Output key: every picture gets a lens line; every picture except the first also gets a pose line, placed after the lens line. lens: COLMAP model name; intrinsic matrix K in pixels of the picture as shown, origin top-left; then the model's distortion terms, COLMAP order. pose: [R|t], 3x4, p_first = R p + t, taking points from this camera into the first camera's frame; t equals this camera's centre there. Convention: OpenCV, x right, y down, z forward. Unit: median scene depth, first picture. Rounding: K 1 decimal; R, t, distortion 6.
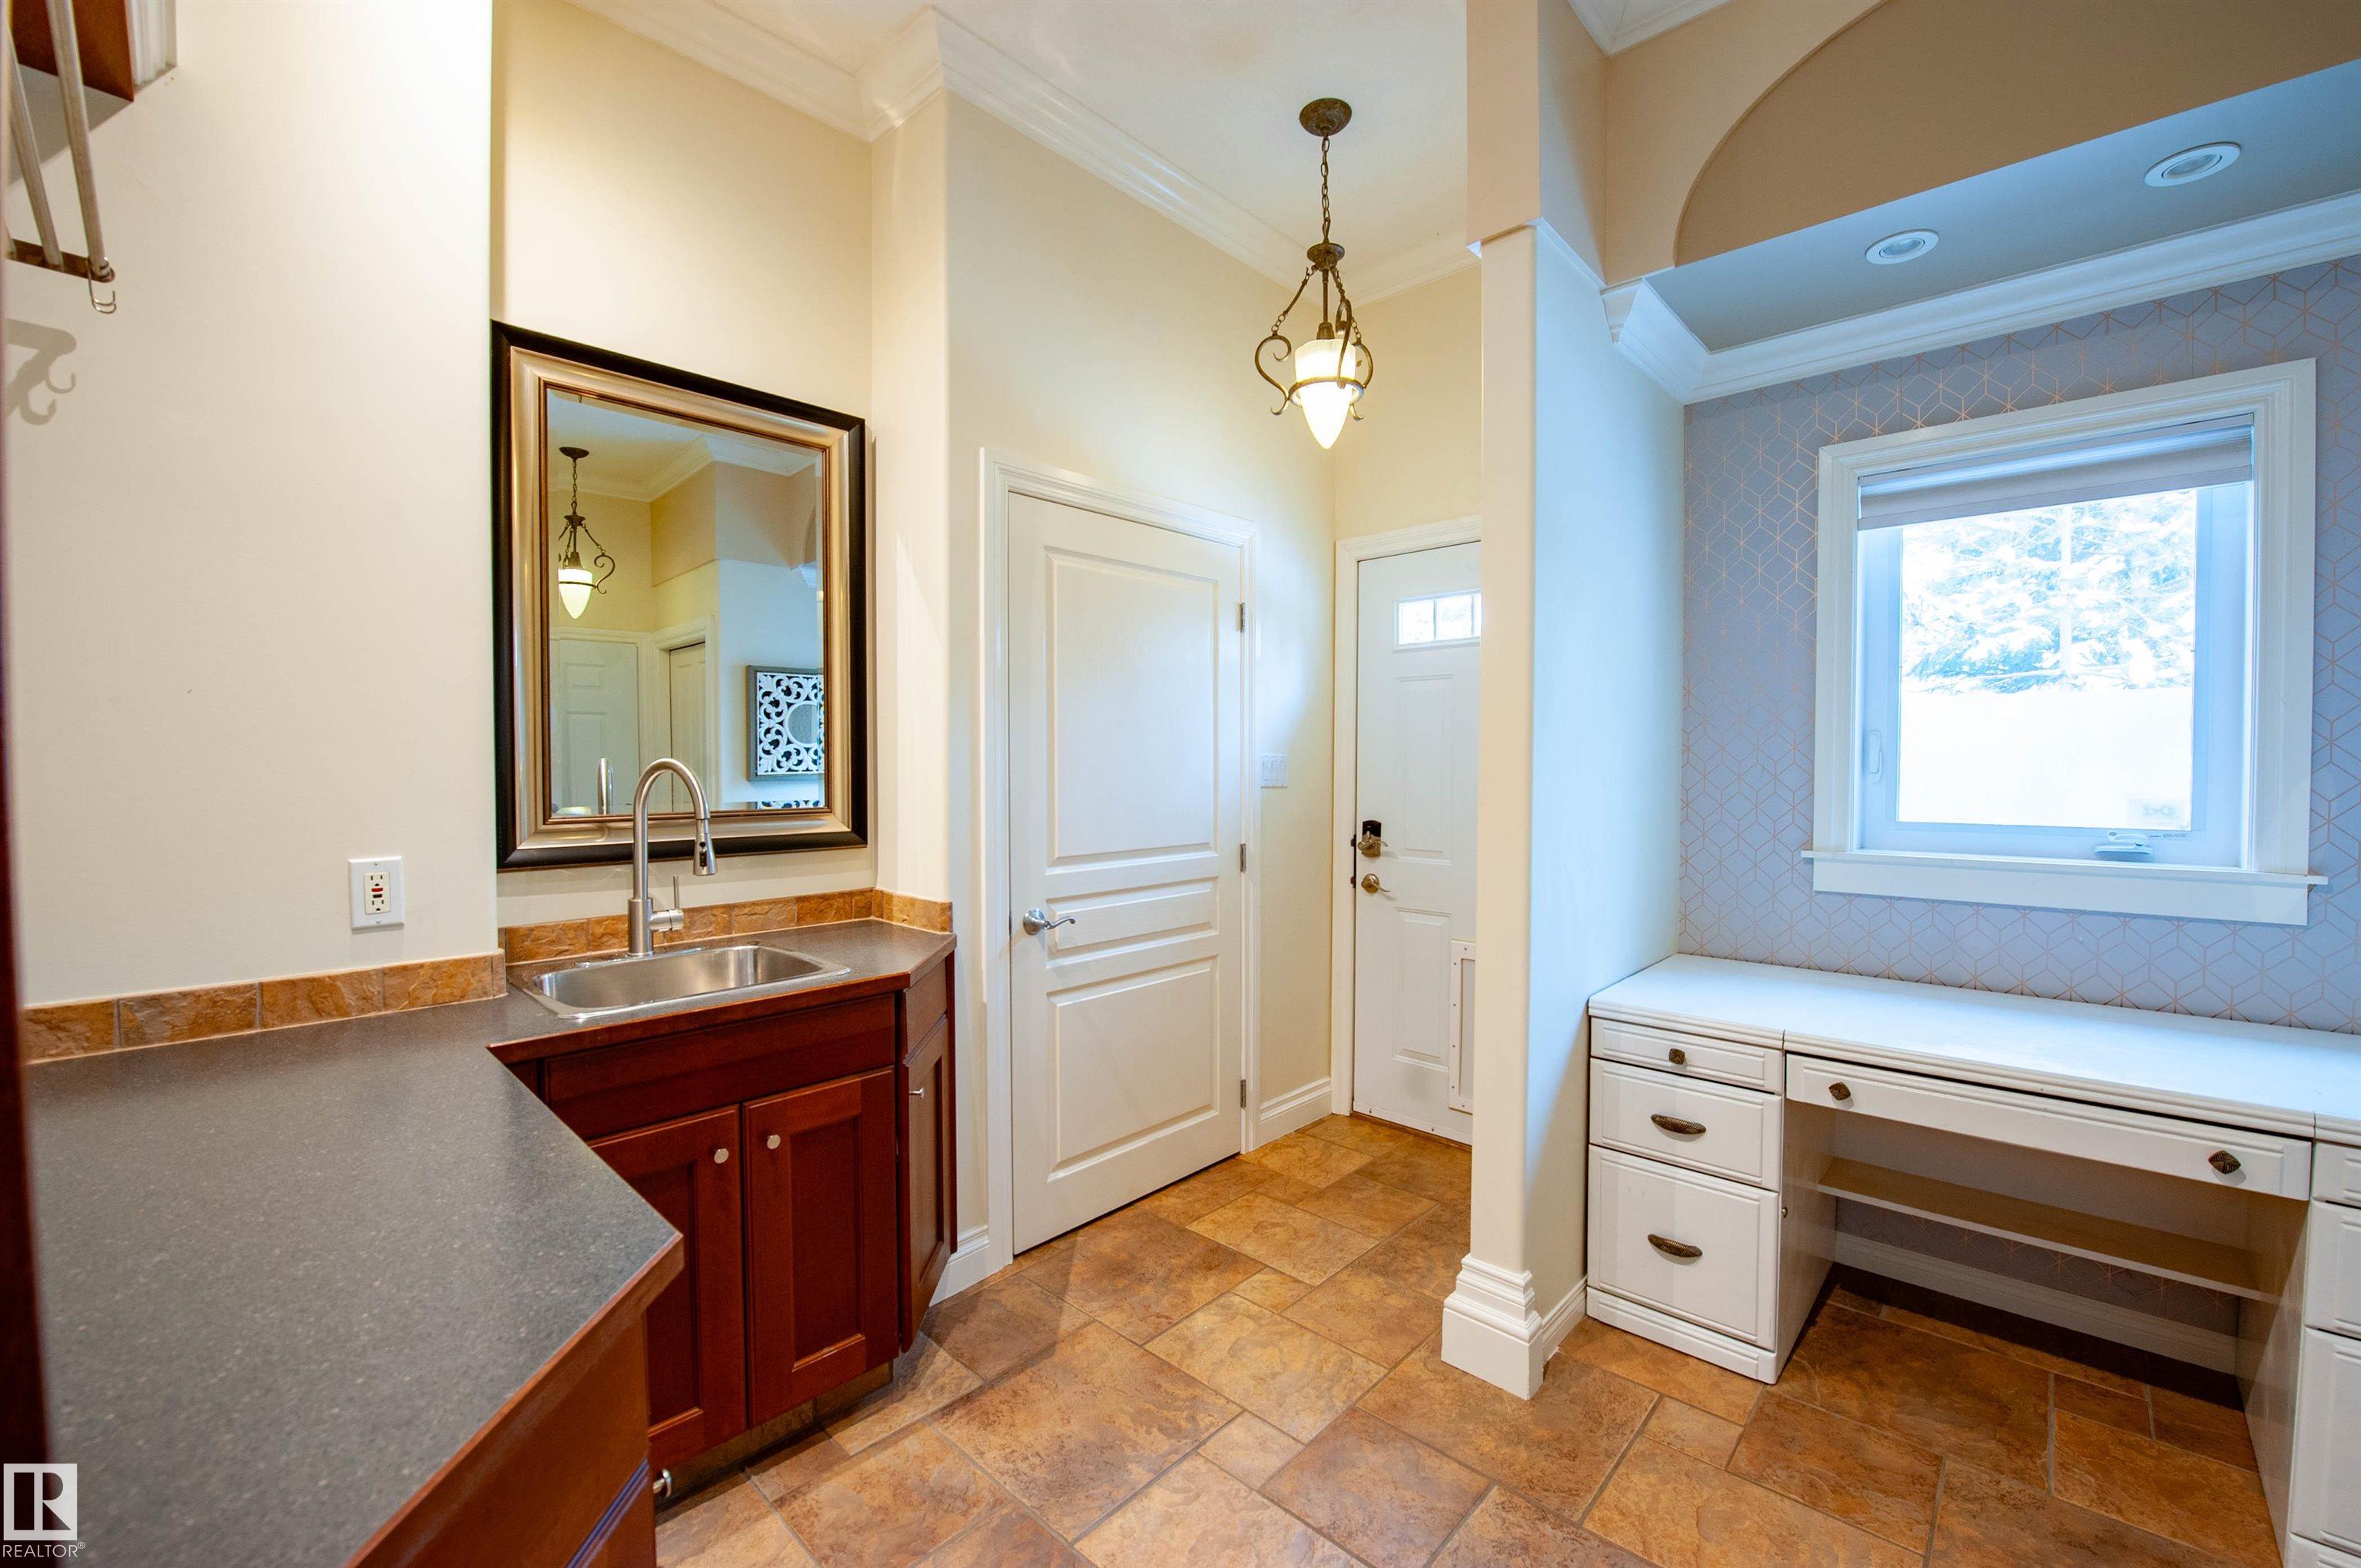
lens RADIAL K [[963.8, 0, 1192.4], [0, 963.8, 783.0], [0, 0, 1]] dist [-0.018009, -0.001540]
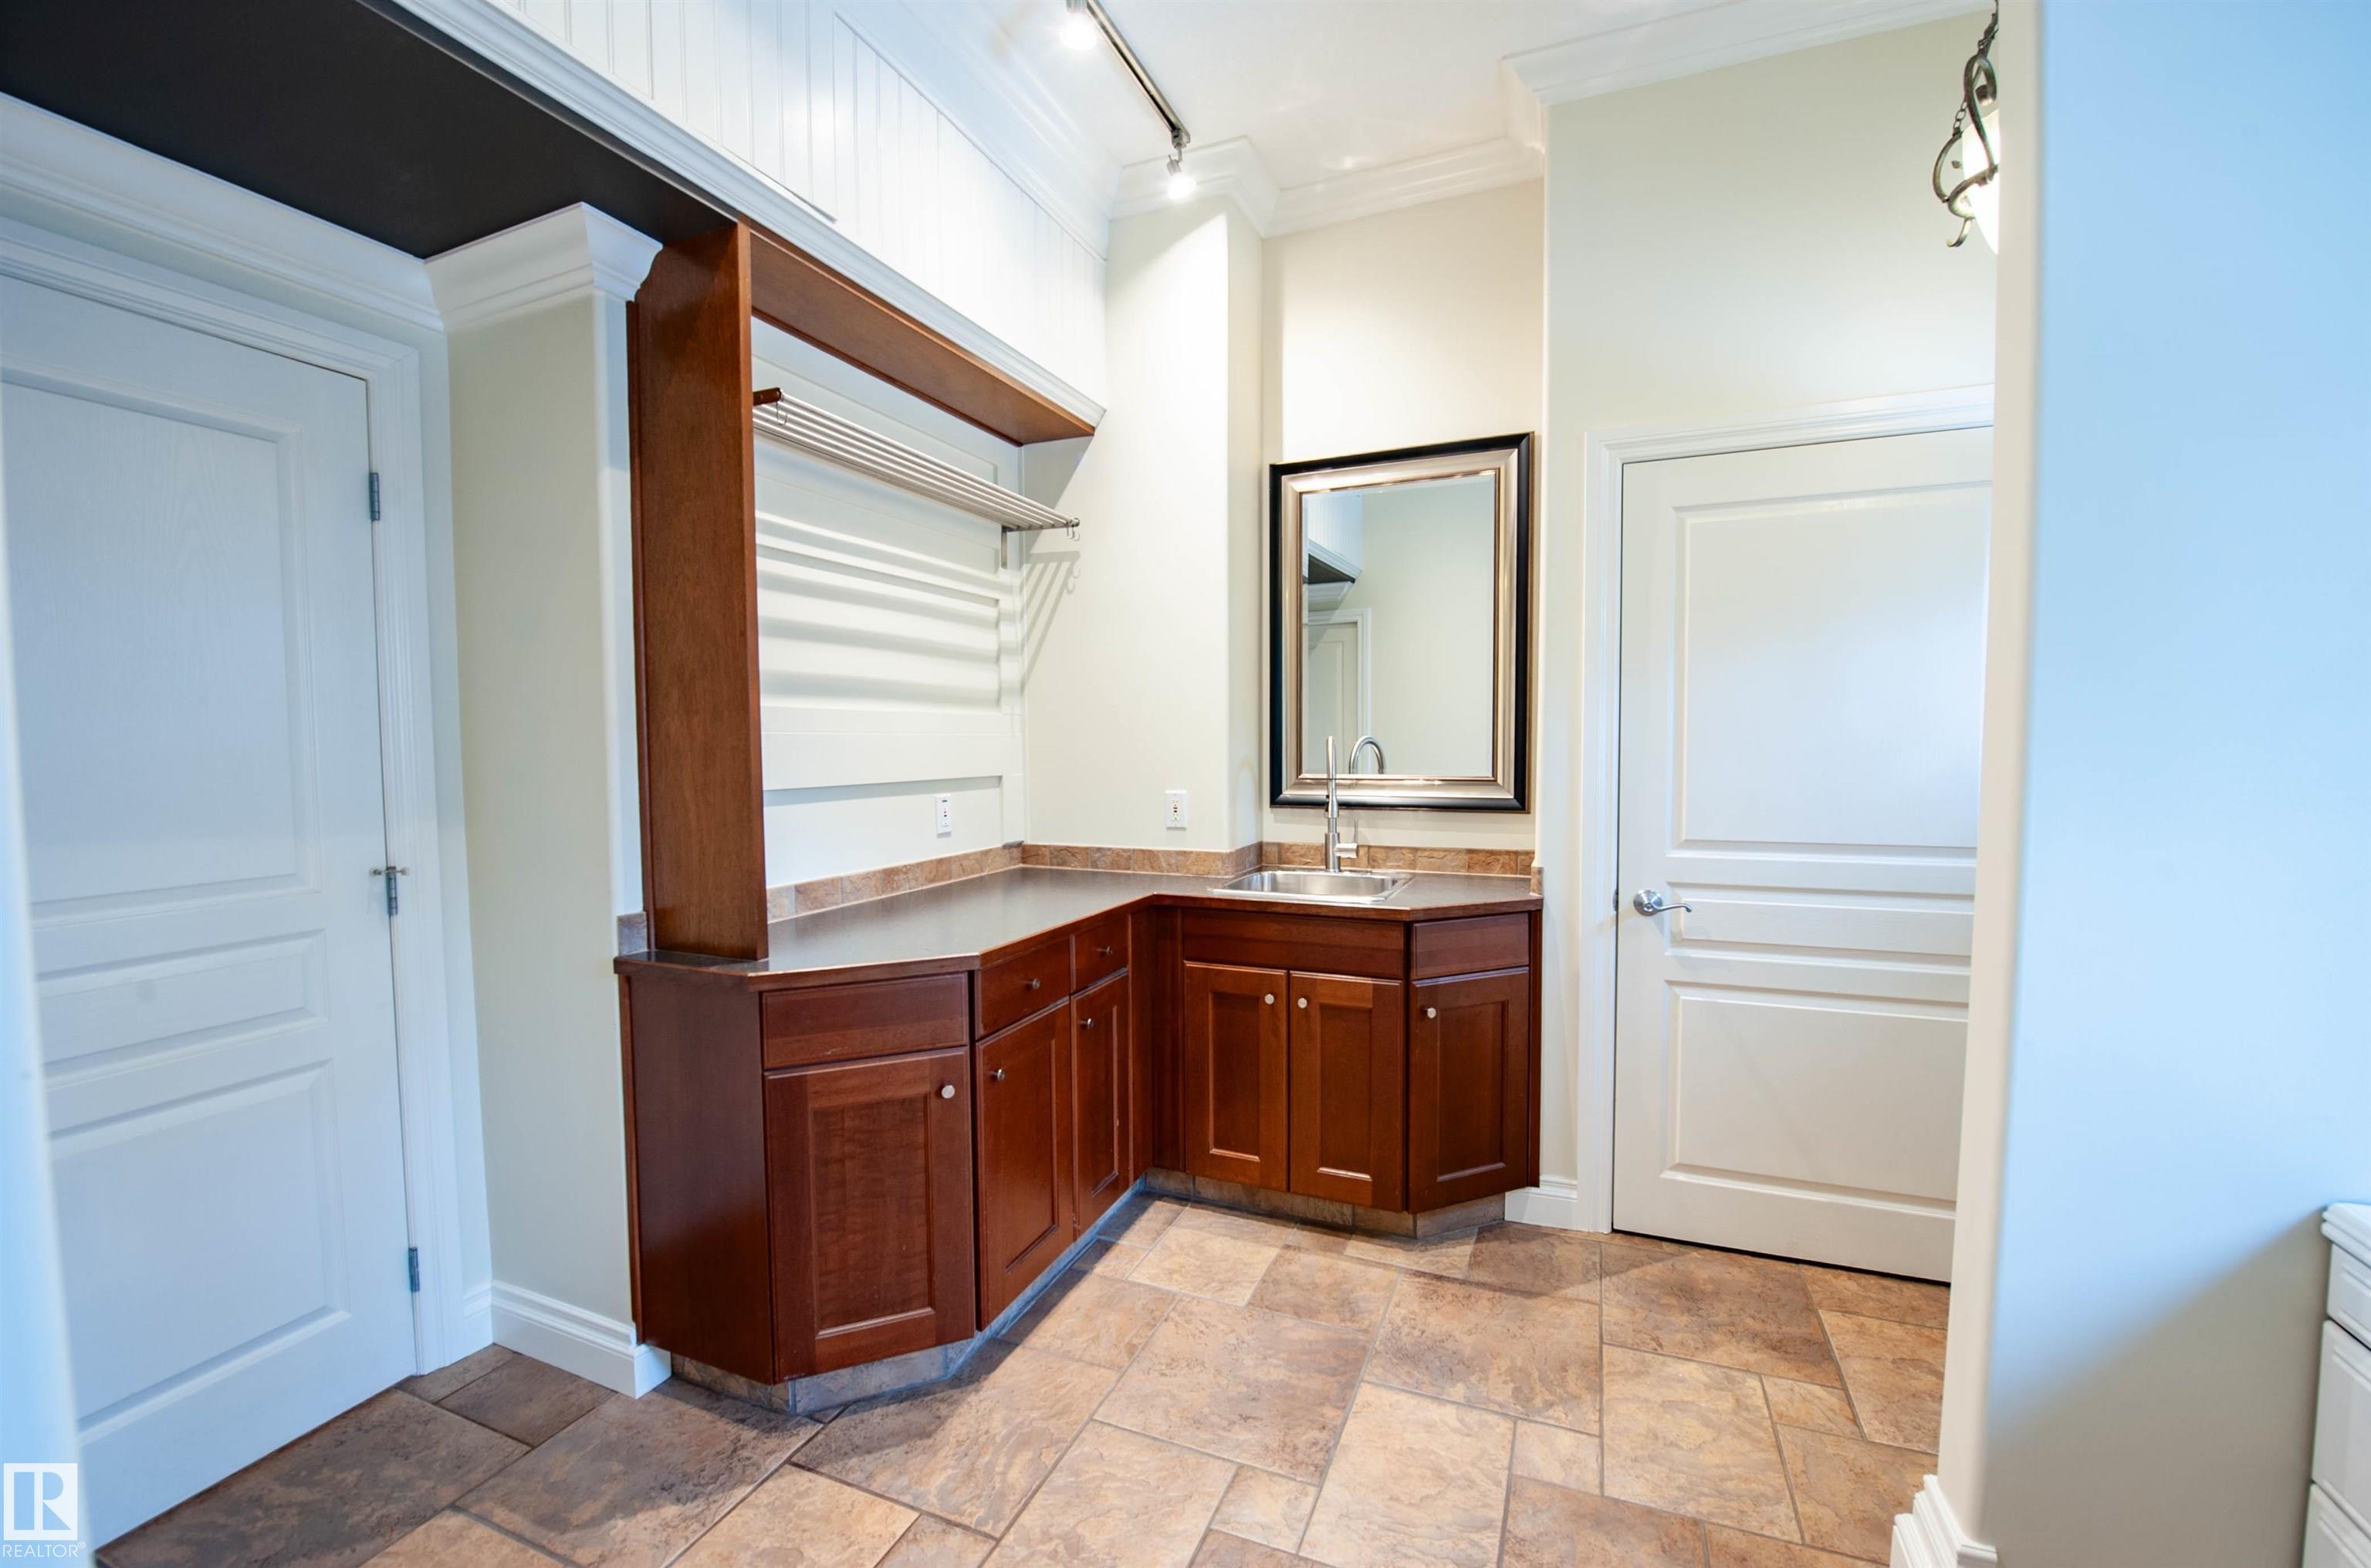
lens RADIAL K [[967.7, 0, 1191.9], [0, 967.7, 787.9], [0, 0, 1]] dist [-0.018009, -0.001540]
pose [[0.340403, 0.043420, -0.939277, 0.728673], [-0.017020, 0.999054, 0.040015, -0.003052], [0.940126, 0.002366, 0.340820, 0.296383]]
